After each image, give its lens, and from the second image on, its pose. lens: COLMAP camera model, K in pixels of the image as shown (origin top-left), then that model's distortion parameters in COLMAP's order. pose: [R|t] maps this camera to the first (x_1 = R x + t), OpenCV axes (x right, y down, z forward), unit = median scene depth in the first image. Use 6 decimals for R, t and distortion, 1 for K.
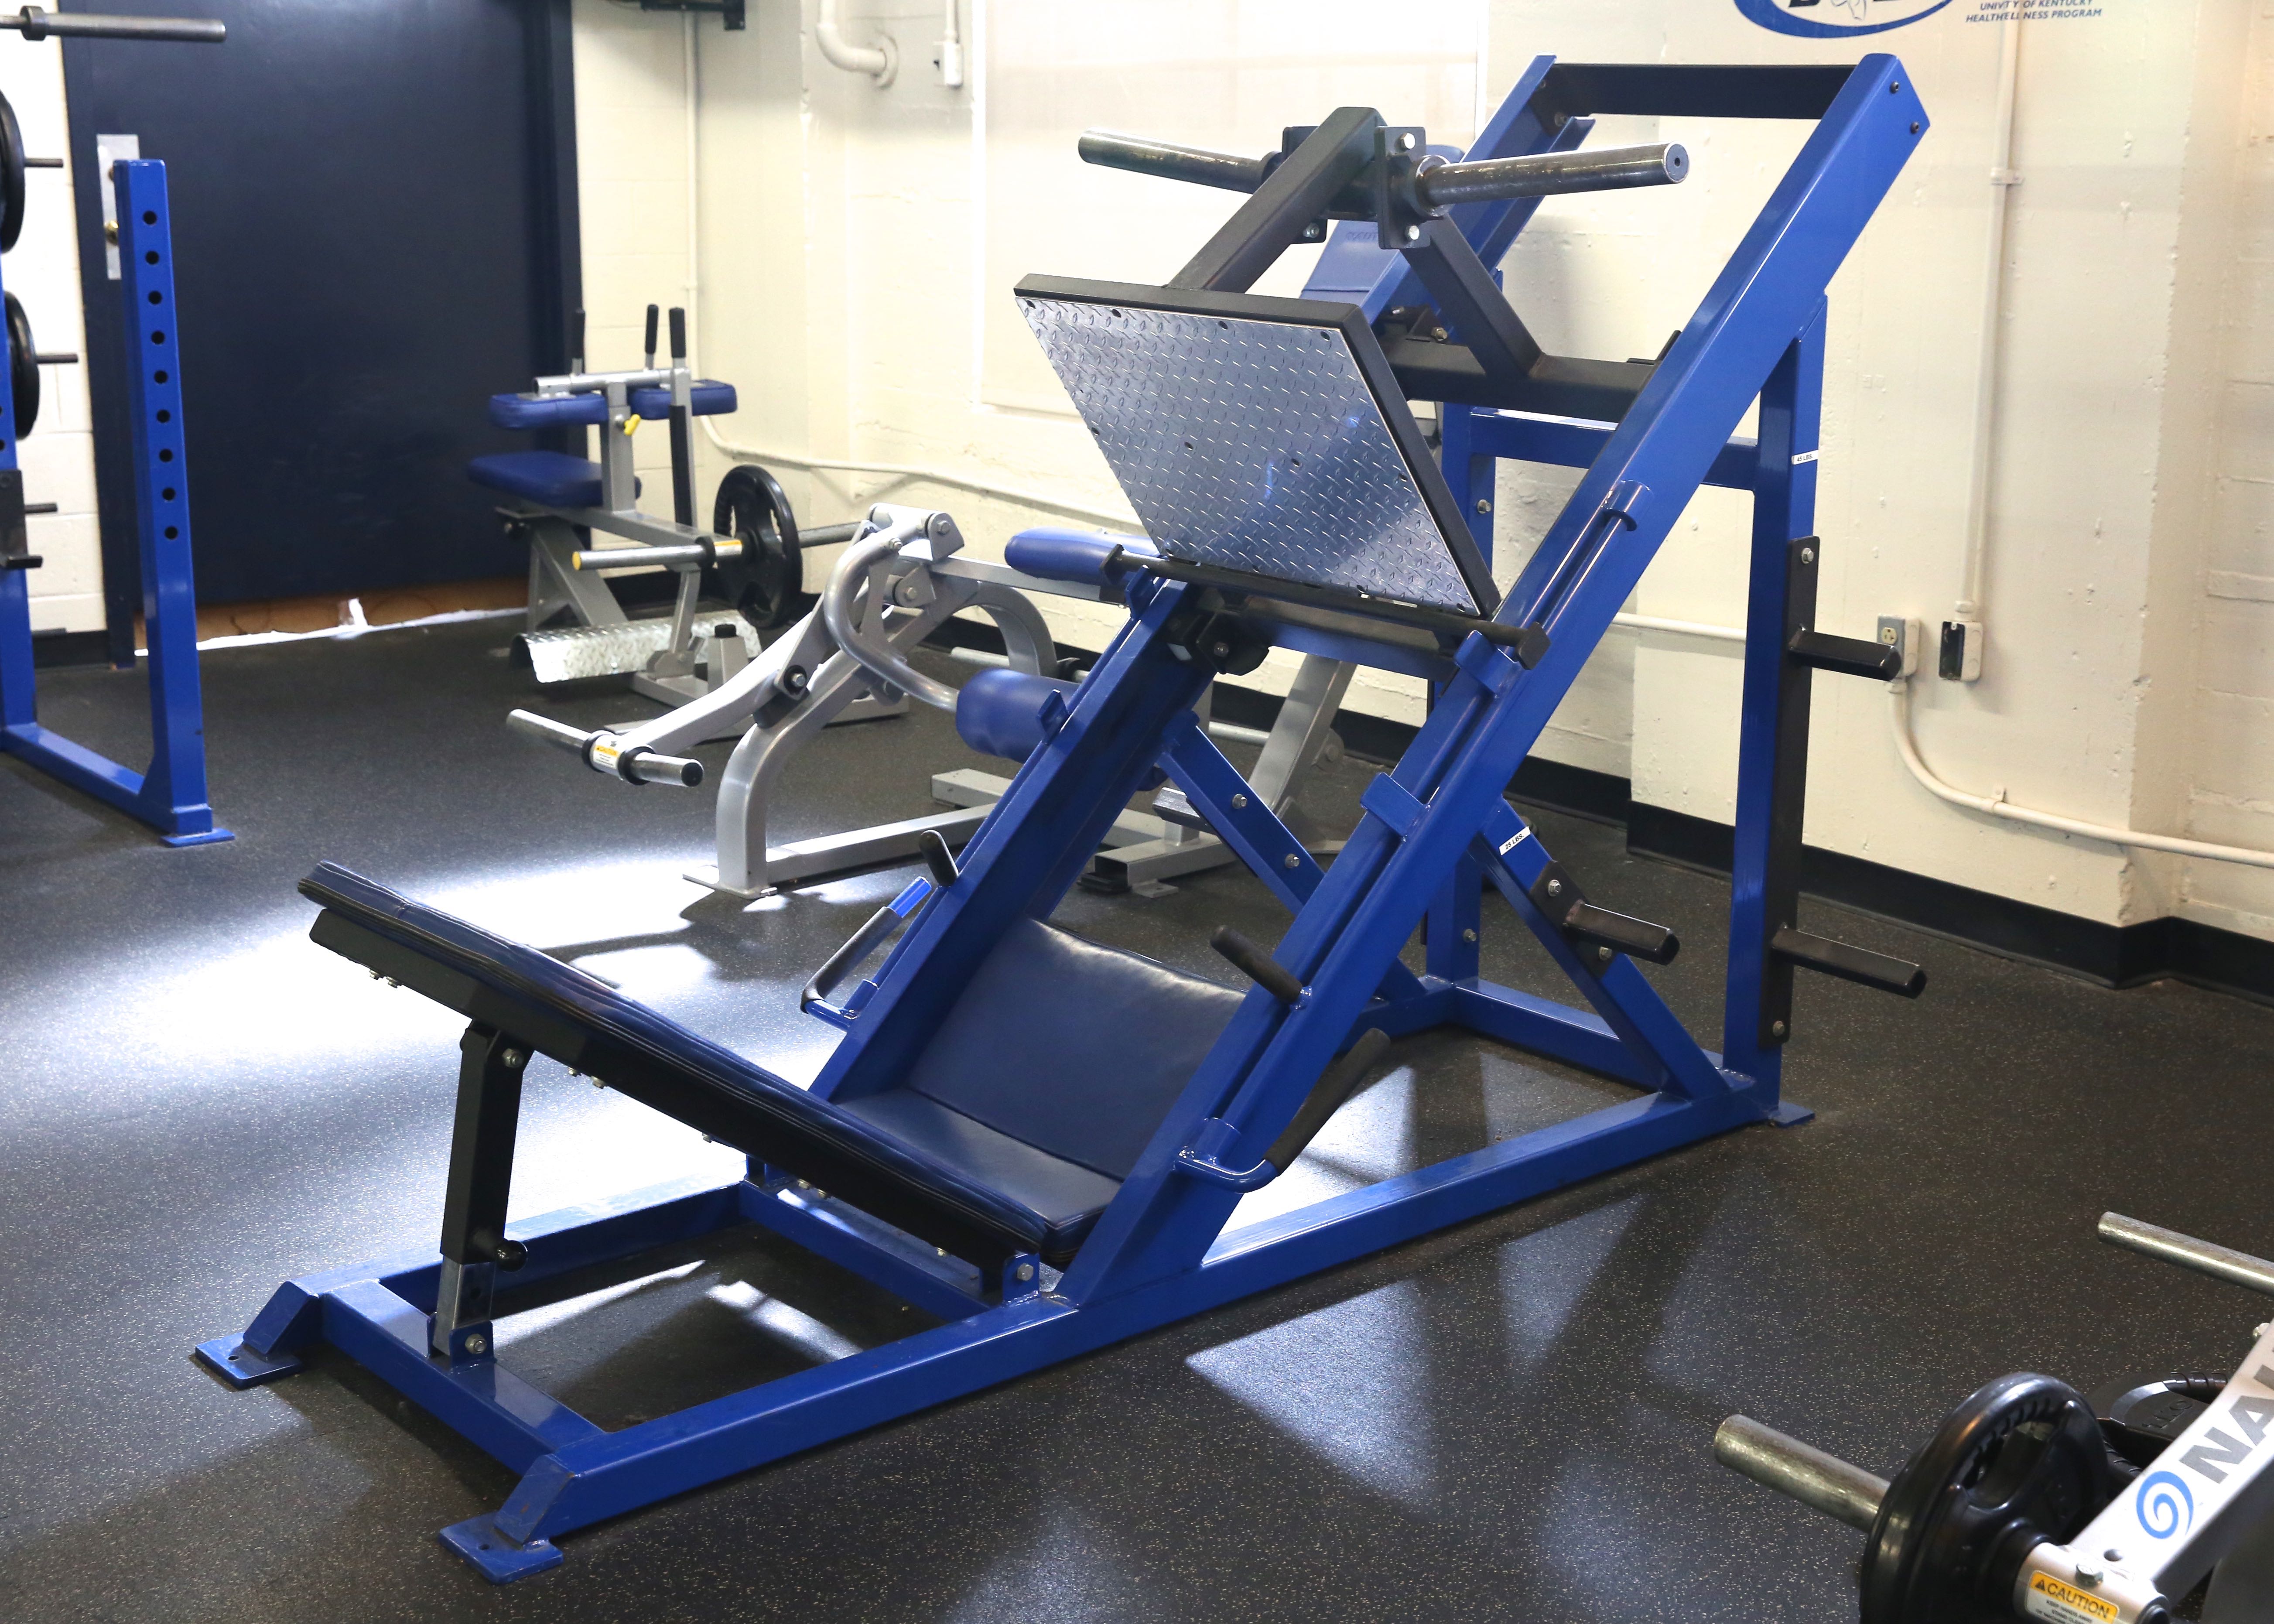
lens RADIAL K [[2923.2, 0, 1137.0], [0, 2923.2, 812.0], [0, 0, 1]] dist [0.045048, 0.031691]
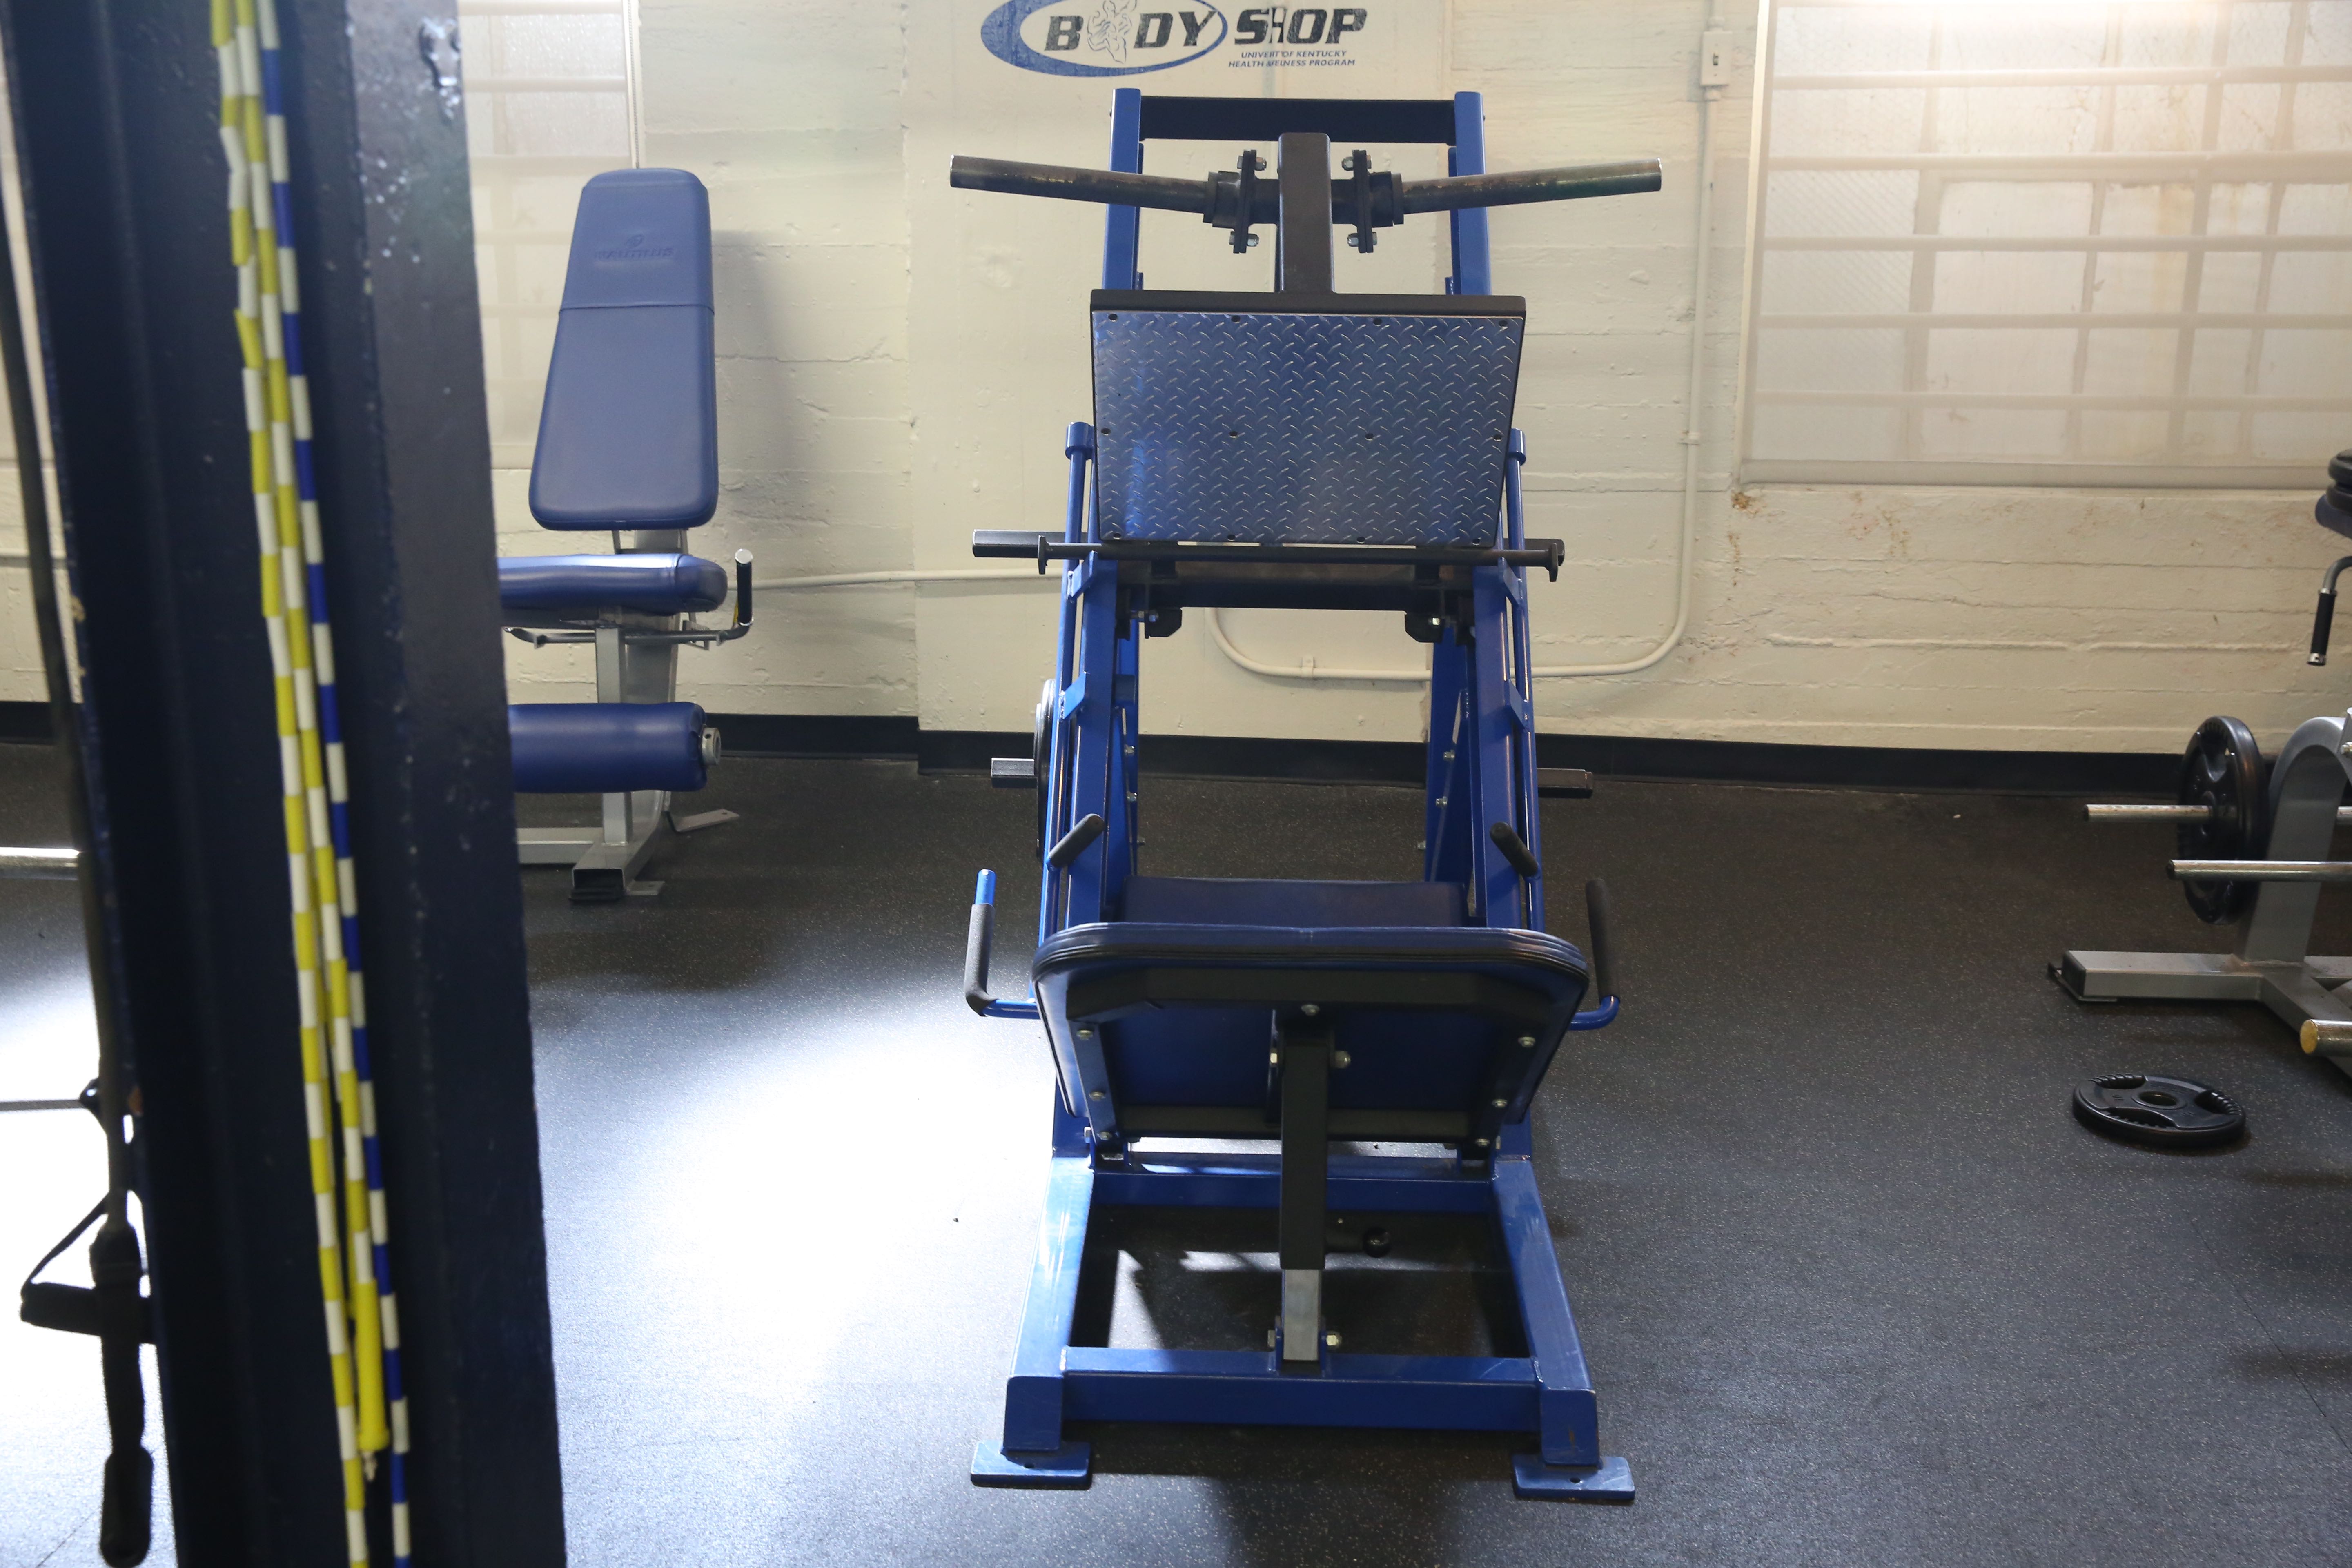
lens RADIAL K [[2545.8, 0, 1176.0], [0, 2545.8, 784.0], [0, 0, 1]] dist [-0.003356, -0.001270]
pose [[0.682217, -0.185627, 0.707193, -0.571702], [0.173704, 0.980691, 0.089846, -0.066979], [-0.710216, 0.061548, 0.701289, 0.263771]]
